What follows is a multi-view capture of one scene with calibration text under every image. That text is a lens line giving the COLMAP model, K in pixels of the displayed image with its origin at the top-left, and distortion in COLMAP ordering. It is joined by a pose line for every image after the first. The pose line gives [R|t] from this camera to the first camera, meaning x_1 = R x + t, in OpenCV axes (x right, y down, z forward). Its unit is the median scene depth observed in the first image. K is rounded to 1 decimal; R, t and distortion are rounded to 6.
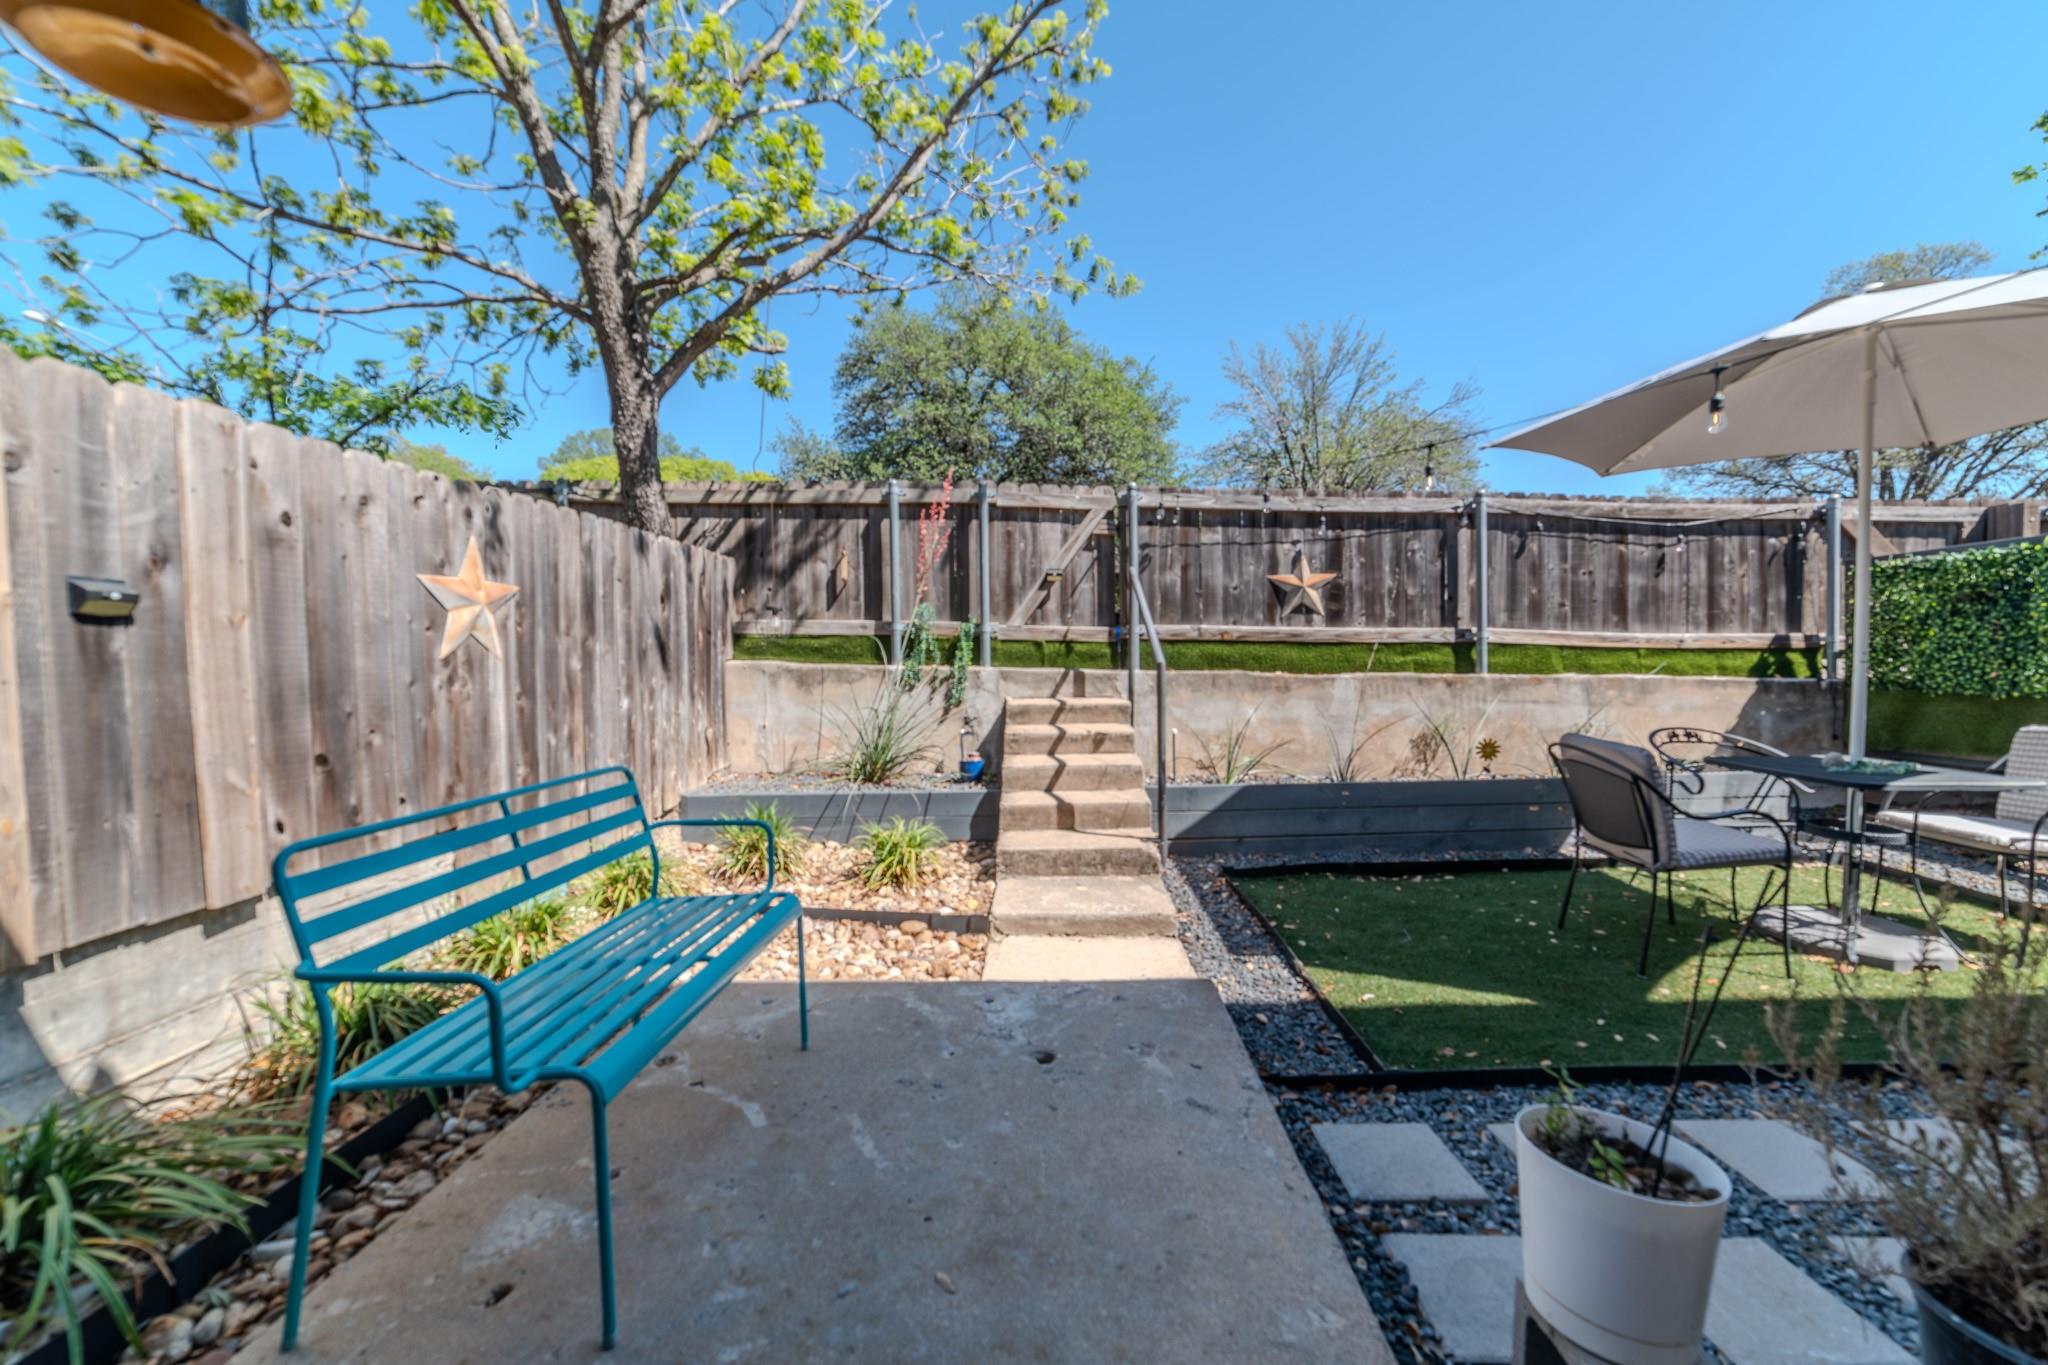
lens RADIAL K [[794.5, 0, 1019.9], [0, 794.5, 675.1], [0, 0, 1]] dist [-0.017488, 0.006709]
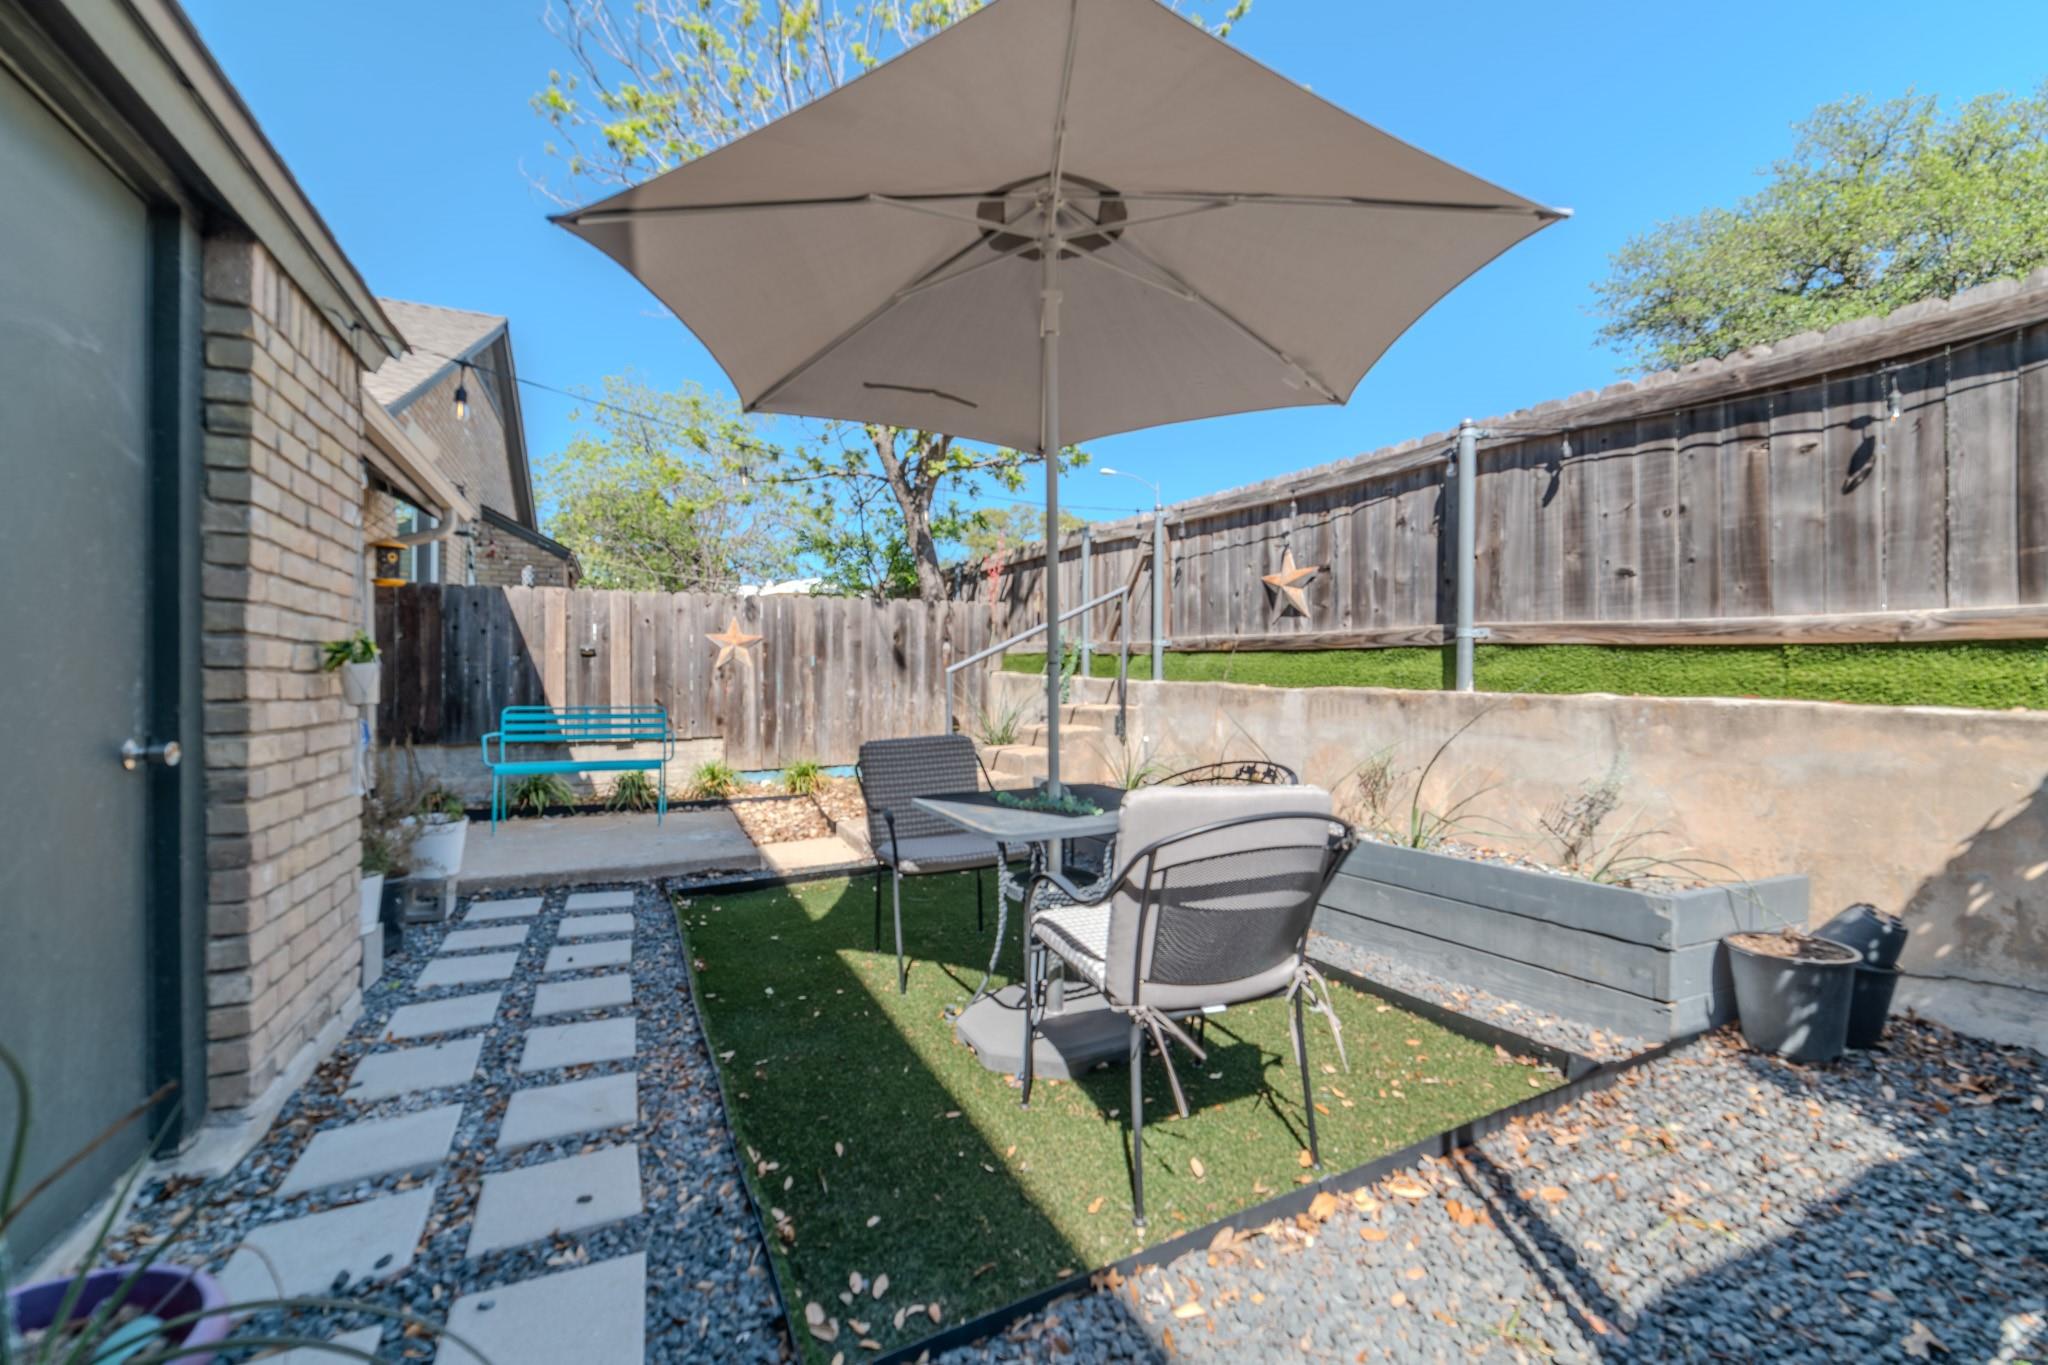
lens RADIAL K [[830.3, 0, 1040.4], [0, 830.3, 679.9], [0, 0, 1]] dist [-0.001624, 0.000894]
pose [[0.454291, 0.007862, -0.890818, 1.058769], [-0.026331, 0.999643, -0.004606, 0.002150], [0.890464, 0.025548, 0.454336, 0.362311]]
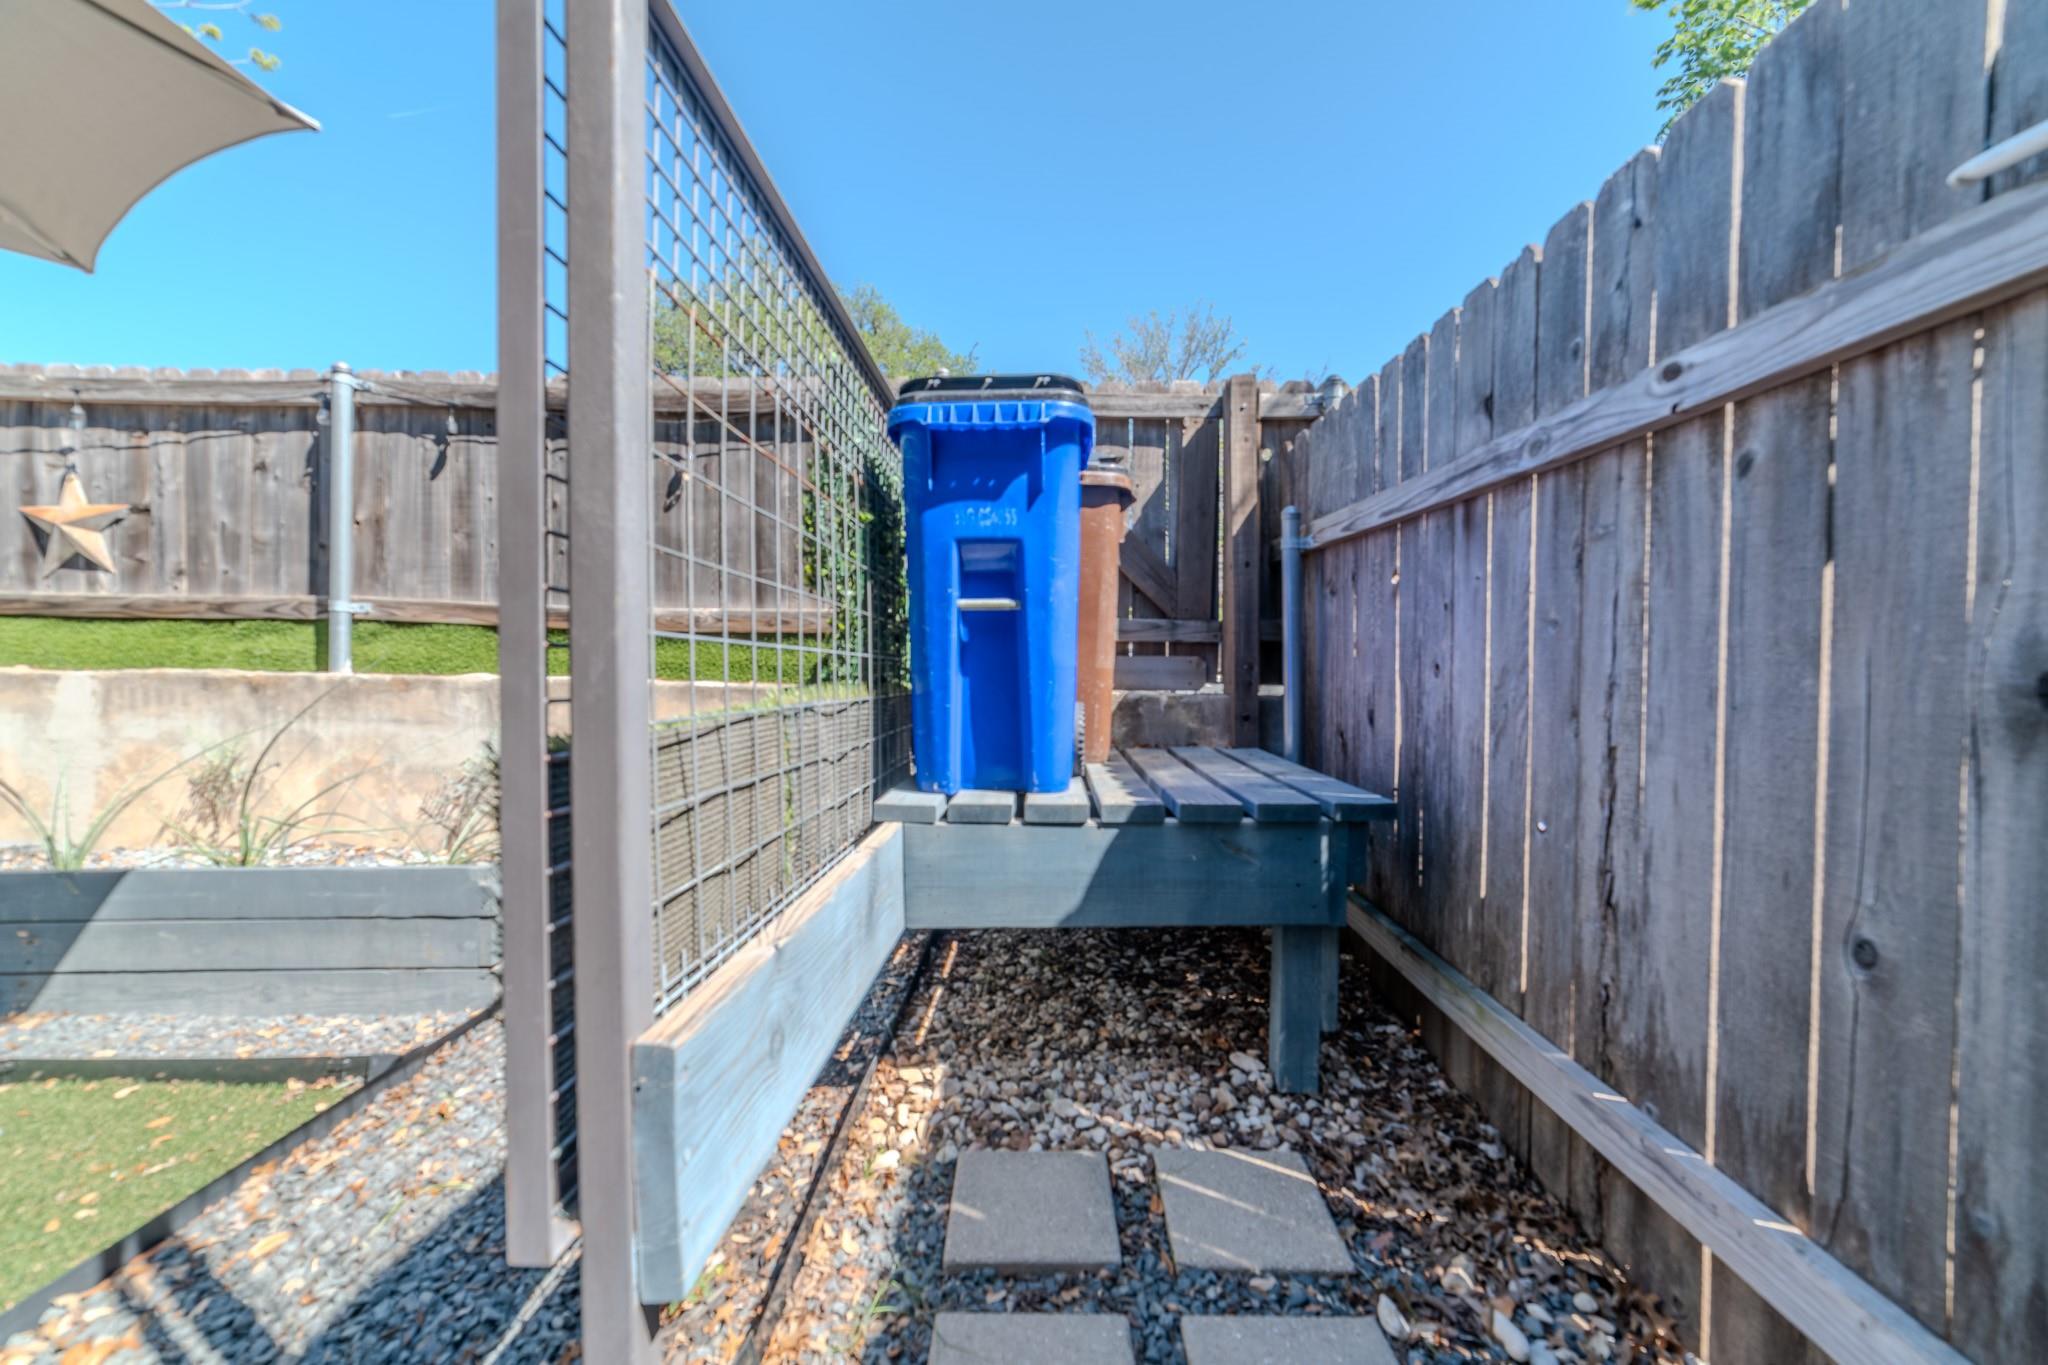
lens RADIAL K [[794.5, 0, 1021.0], [0, 794.5, 681.4], [0, 0, 1]] dist [-0.017488, 0.006709]
pose [[0.999688, 0.012001, -0.021916, 1.116865], [-0.012192, 0.999889, -0.008616, 0.004402], [0.021810, 0.008880, 0.999723, 0.426698]]
